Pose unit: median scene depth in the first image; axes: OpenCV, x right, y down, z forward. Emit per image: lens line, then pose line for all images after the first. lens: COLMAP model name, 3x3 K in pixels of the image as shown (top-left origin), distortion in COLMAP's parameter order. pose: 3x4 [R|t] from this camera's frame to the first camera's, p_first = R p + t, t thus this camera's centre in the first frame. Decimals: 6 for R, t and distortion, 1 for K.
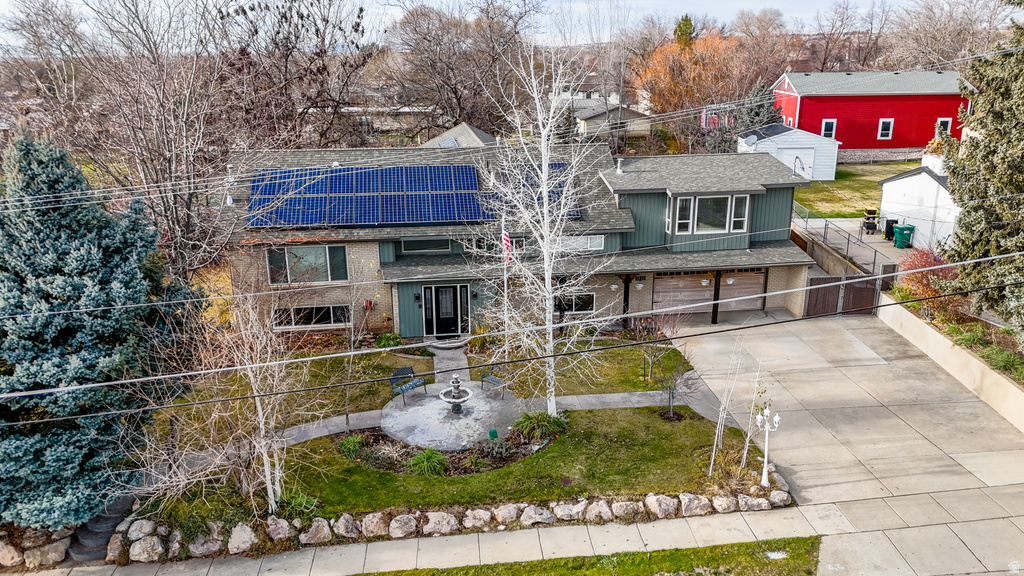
lens RADIAL K [[773.4, 0, 512.0], [0, 773.4, 288.0], [0, 0, 1]] dist [0.079456, -0.055683]
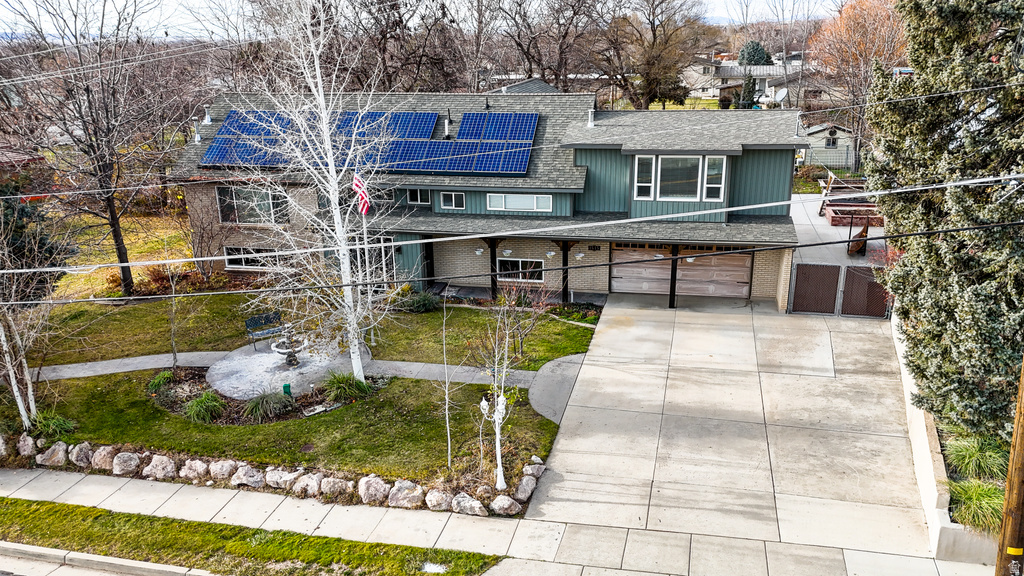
lens RADIAL K [[773.4, 0, 512.0], [0, 773.4, 288.0], [0, 0, 1]] dist [0.079456, -0.055683]
pose [[0.940514, 0.095611, -0.326024, 0.513430], [-0.086078, 0.995335, 0.043577, 0.003636], [0.328670, -0.012921, 0.944356, 0.200596]]
